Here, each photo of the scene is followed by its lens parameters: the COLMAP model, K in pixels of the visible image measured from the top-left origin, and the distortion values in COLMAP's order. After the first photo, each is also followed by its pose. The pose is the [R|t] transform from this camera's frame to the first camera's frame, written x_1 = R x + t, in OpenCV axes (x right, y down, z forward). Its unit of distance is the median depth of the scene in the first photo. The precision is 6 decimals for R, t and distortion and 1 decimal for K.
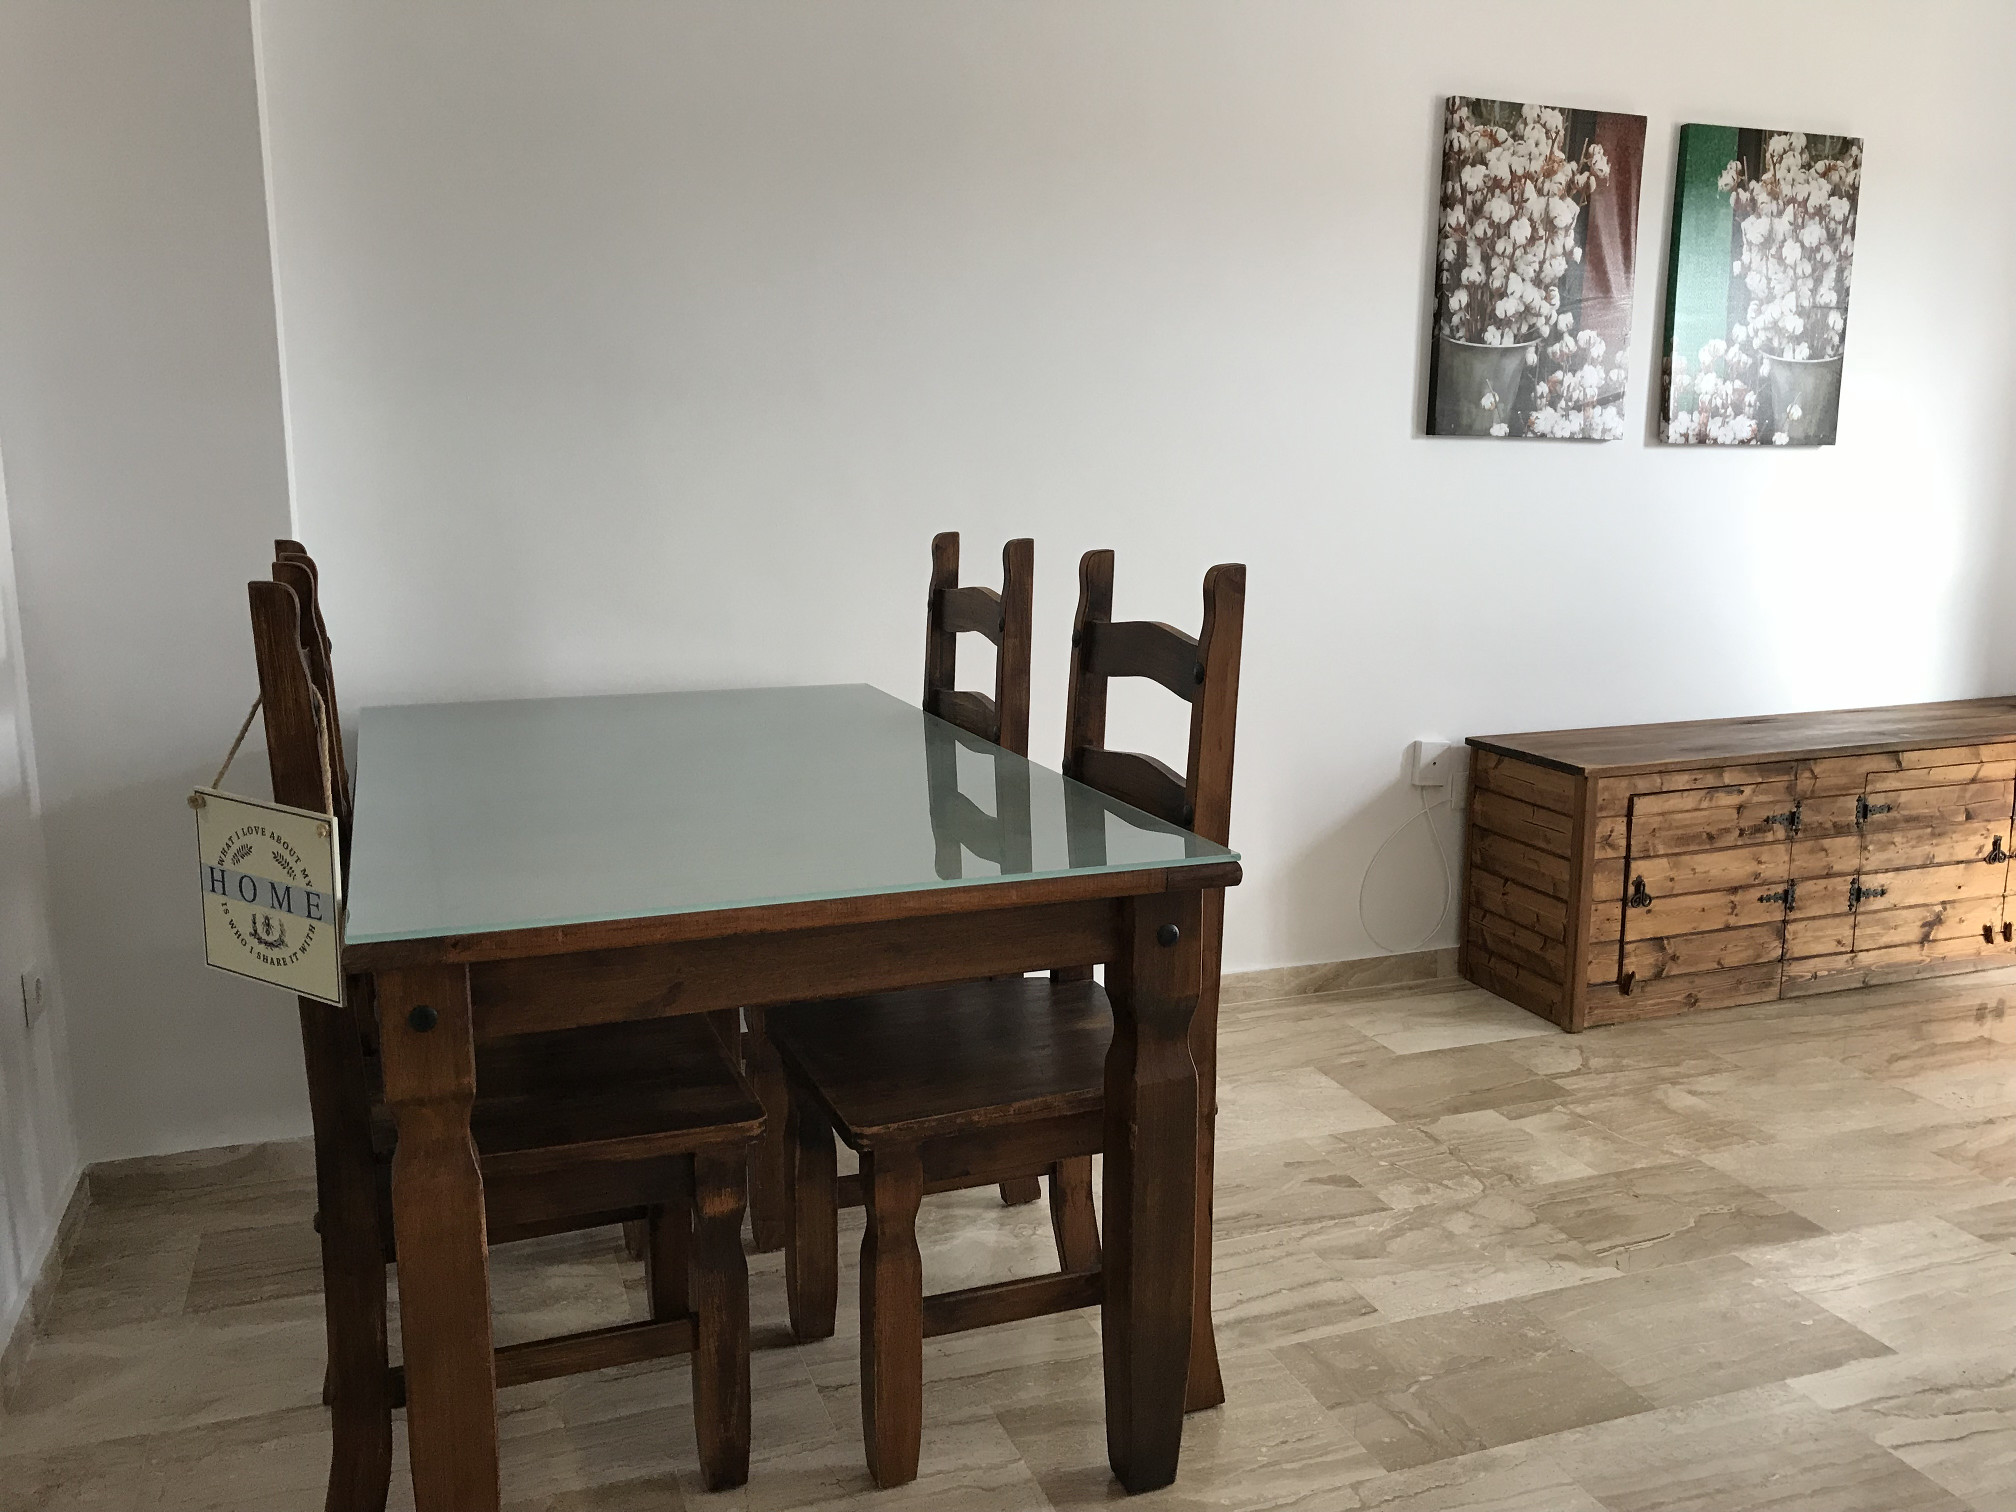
lens RADIAL K [[1638.7, 0, 1002.2], [0, 1638.7, 751.5], [0, 0, 1]] dist [-0.013976, 0.037493]
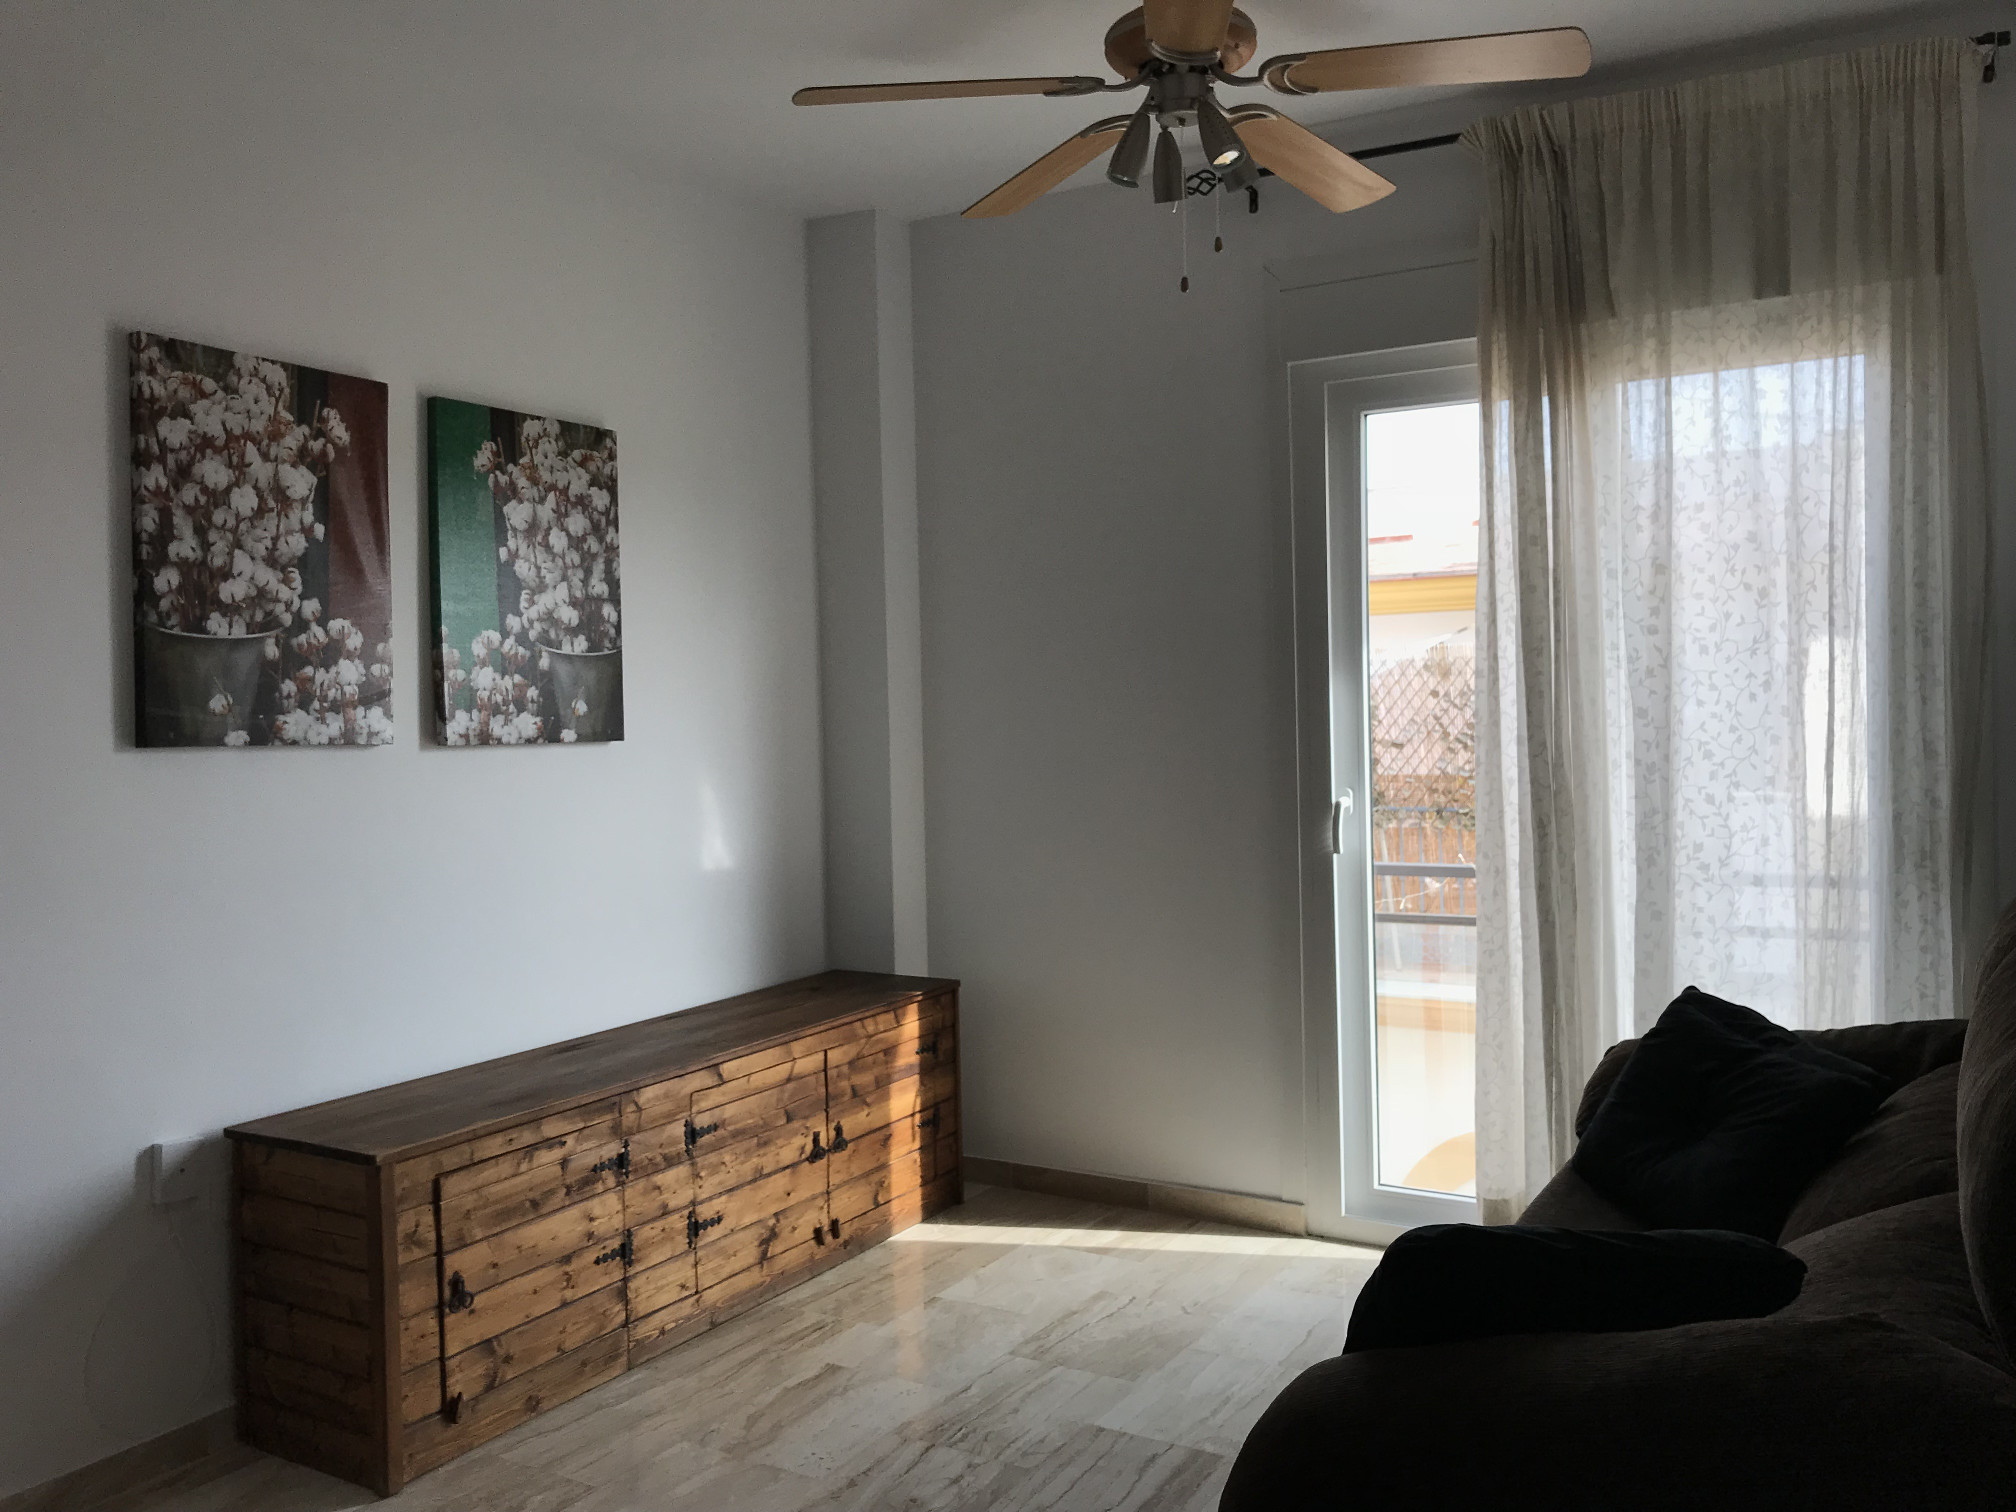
lens RADIAL K [[1638.7, 0, 1001.4], [0, 1638.7, 754.9], [0, 0, 1]] dist [-0.013976, 0.037493]
pose [[0.774774, -0.033306, 0.631361, 0.086964], [0.126277, 0.986642, -0.102912, -0.058188], [-0.619500, 0.159460, 0.768630, 0.149770]]
